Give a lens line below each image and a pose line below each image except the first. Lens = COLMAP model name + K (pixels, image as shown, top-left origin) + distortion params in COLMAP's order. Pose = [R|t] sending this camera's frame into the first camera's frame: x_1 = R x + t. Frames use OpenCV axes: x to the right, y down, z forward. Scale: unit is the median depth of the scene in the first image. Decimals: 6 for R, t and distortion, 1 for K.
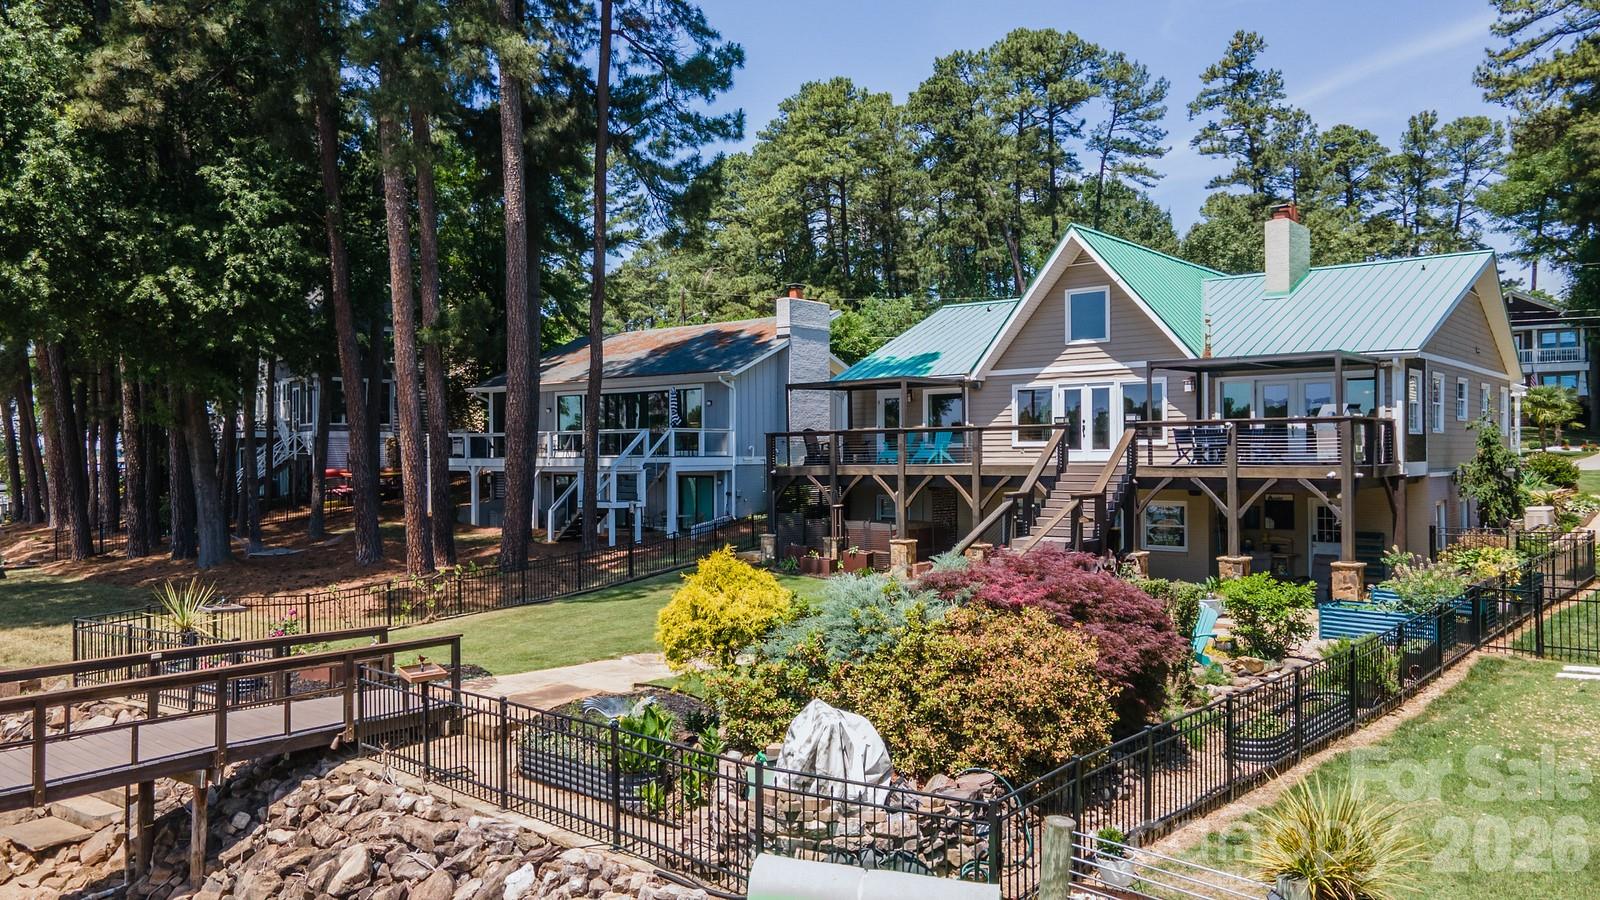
lens RADIAL K [[1158.2, 0, 795.6], [0, 1158.2, 456.9], [0, 0, 1]] dist [0.031692, 0.005916]
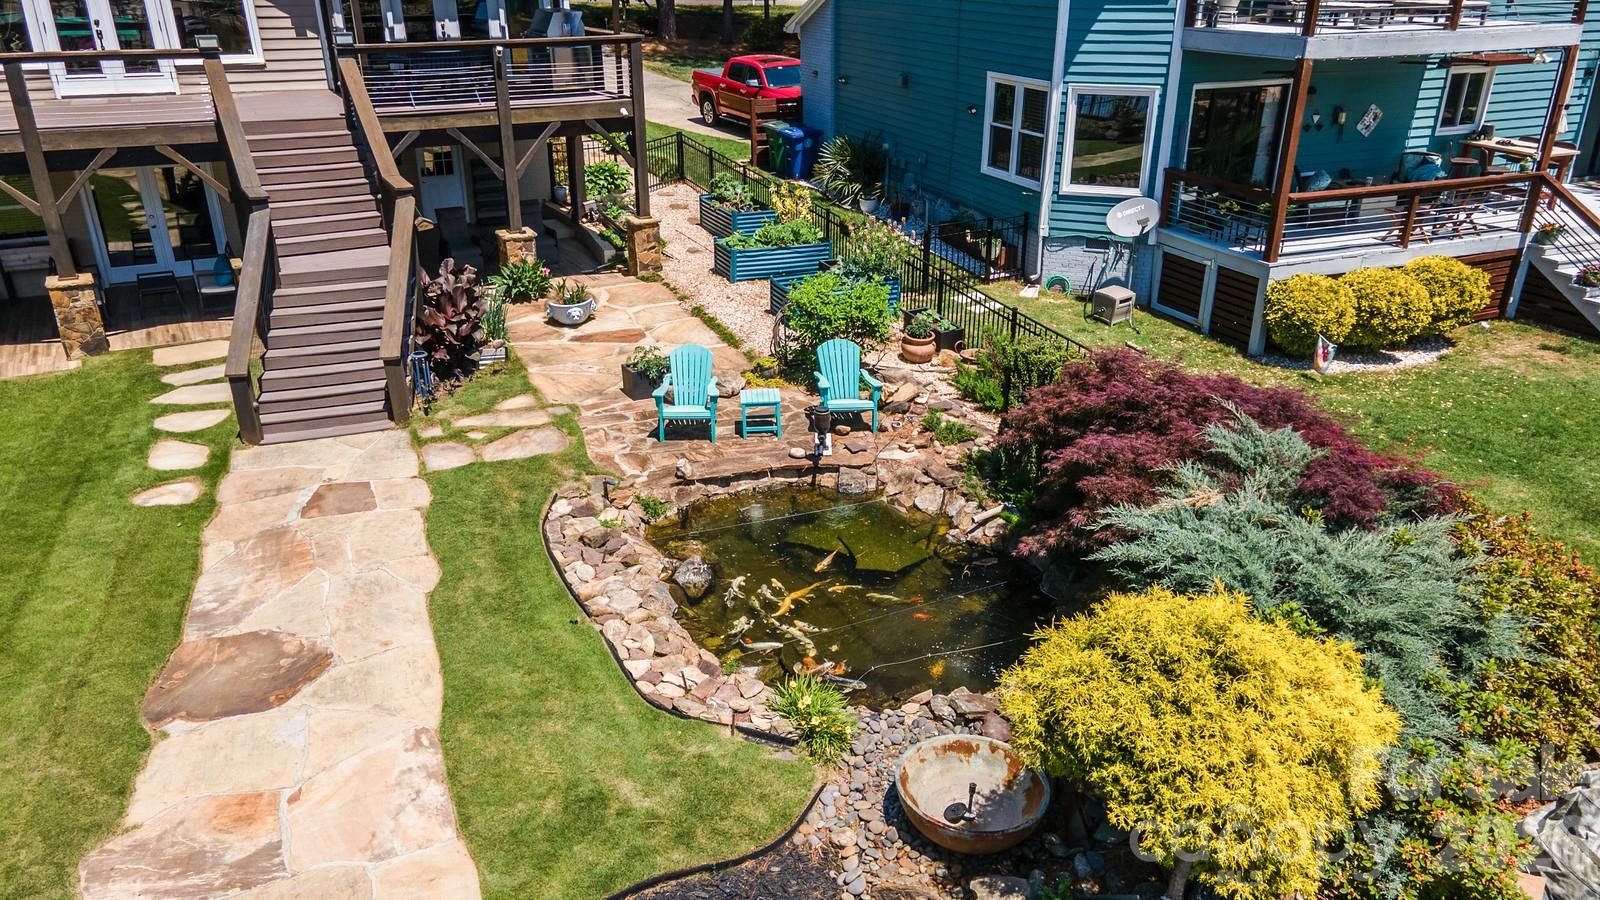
lens RADIAL K [[1158.2, 0, 795.6], [0, 1158.2, 456.9], [0, 0, 1]] dist [0.031692, 0.005916]
pose [[0.371158, -0.362729, 0.854792, -0.159947], [-0.002271, 0.920190, 0.391466, -0.047442], [-0.928567, -0.147237, 0.340712, 0.332928]]
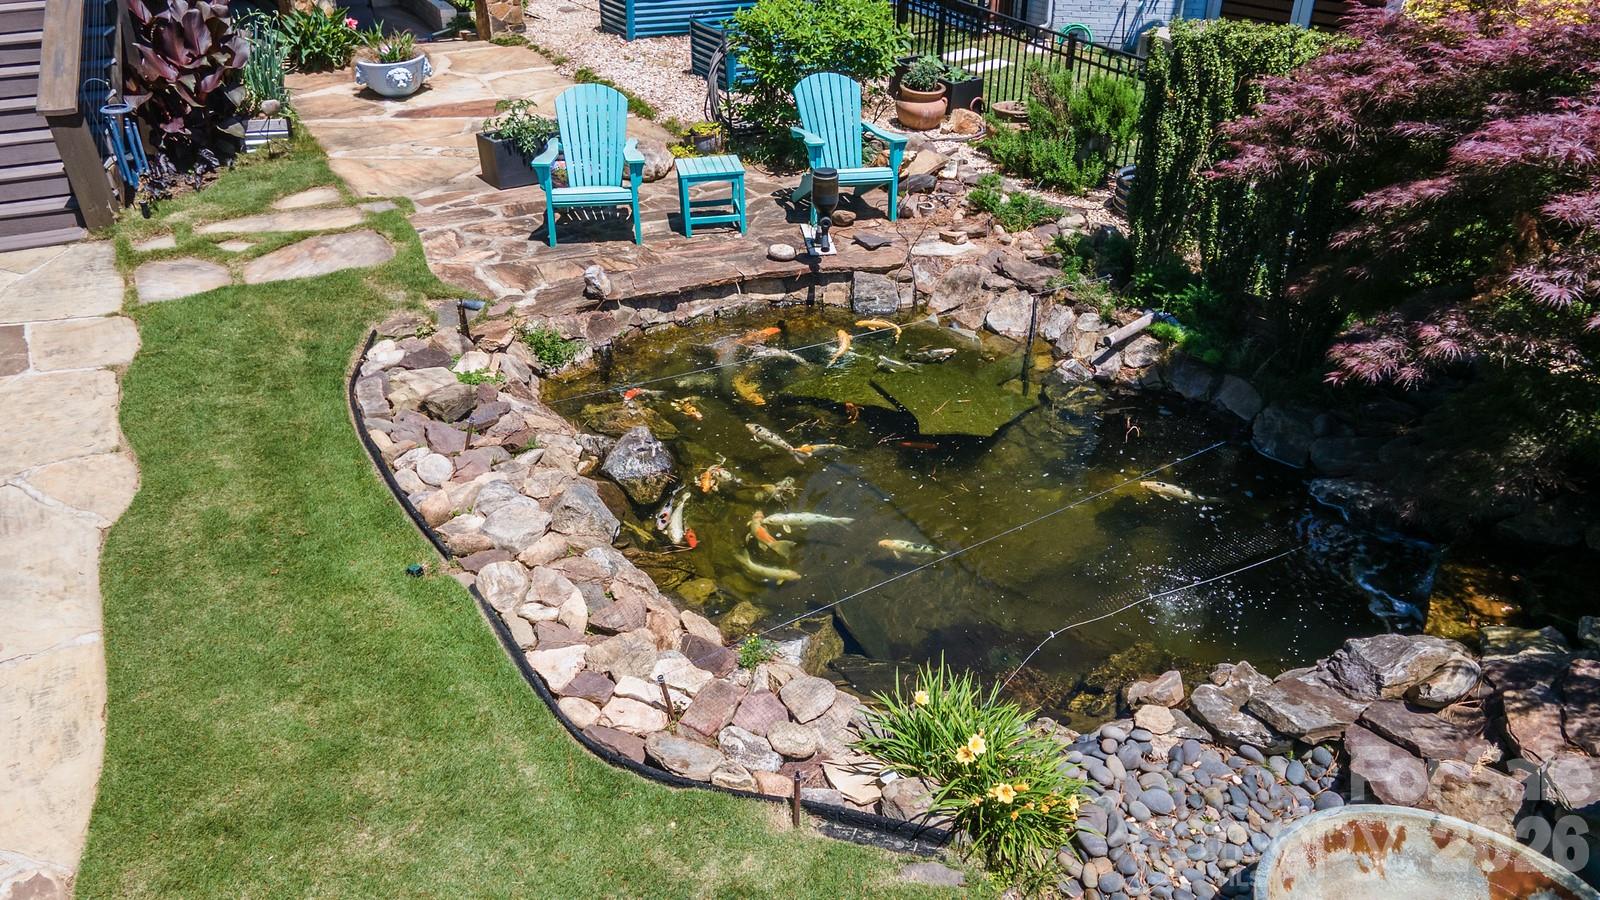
lens RADIAL K [[1158.2, 0, 795.6], [0, 1158.2, 456.9], [0, 0, 1]] dist [0.031692, 0.005916]
pose [[0.259191, -0.474098, 0.841458, -0.063795], [-0.004212, 0.870668, 0.491854, 0.012248], [-0.965817, -0.131028, 0.223672, 0.392631]]
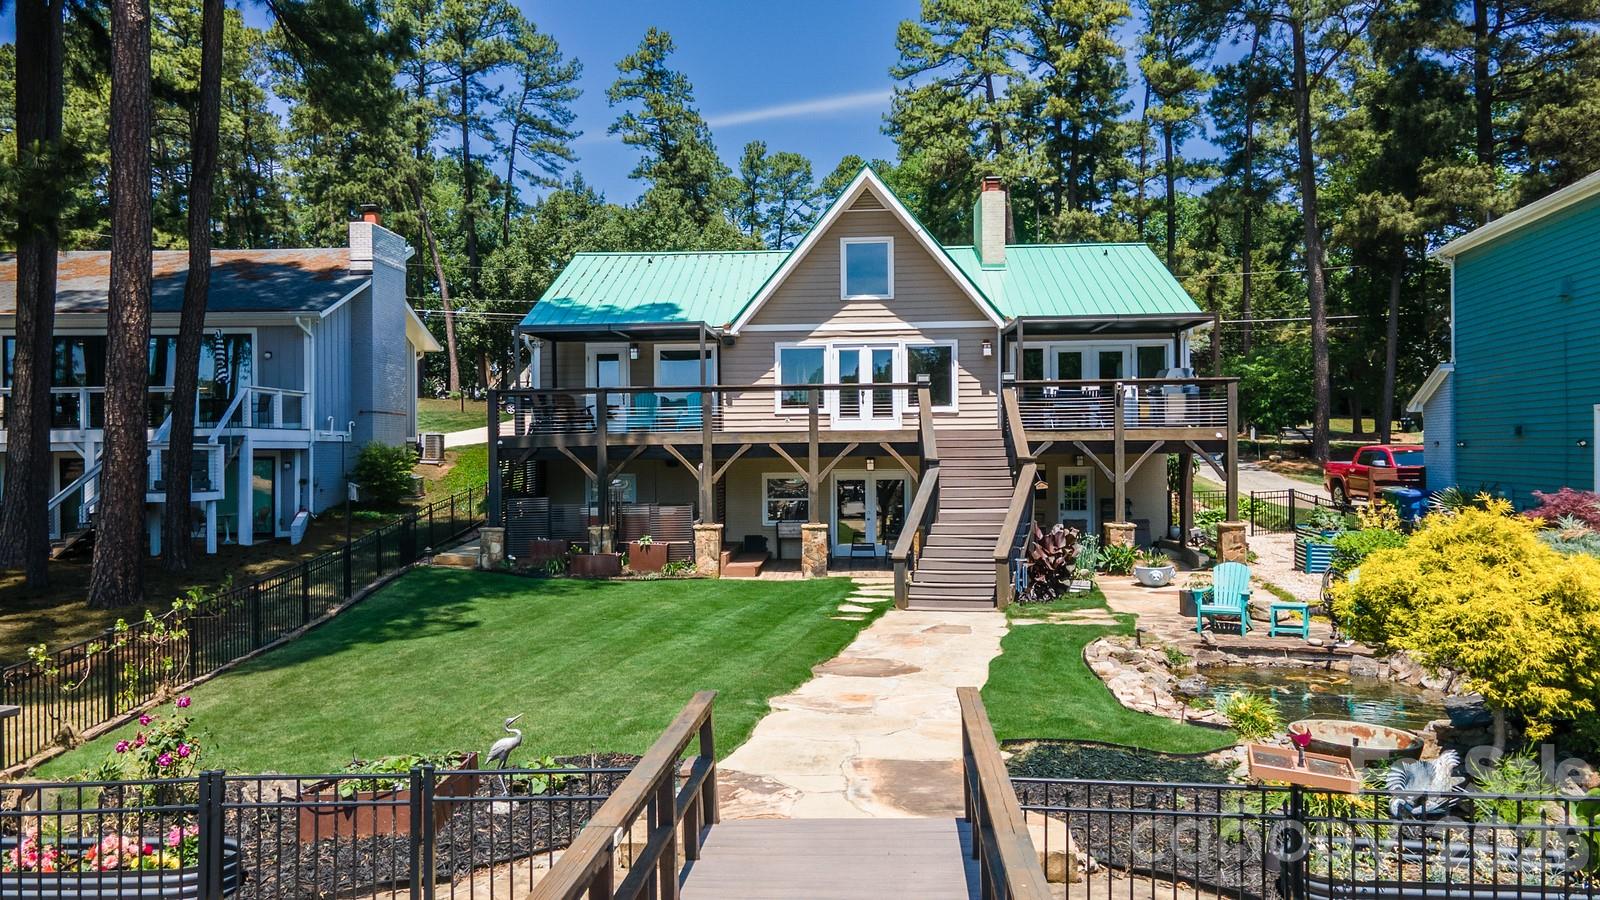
lens RADIAL K [[1158.2, 0, 795.6], [0, 1158.2, 456.9], [0, 0, 1]] dist [0.031692, 0.005916]
pose [[0.809105, -0.003427, 0.587655, -0.245334], [0.003880, 0.999992, 0.000489, 0.018086], [-0.587652, 0.001885, 0.809112, 0.232186]]
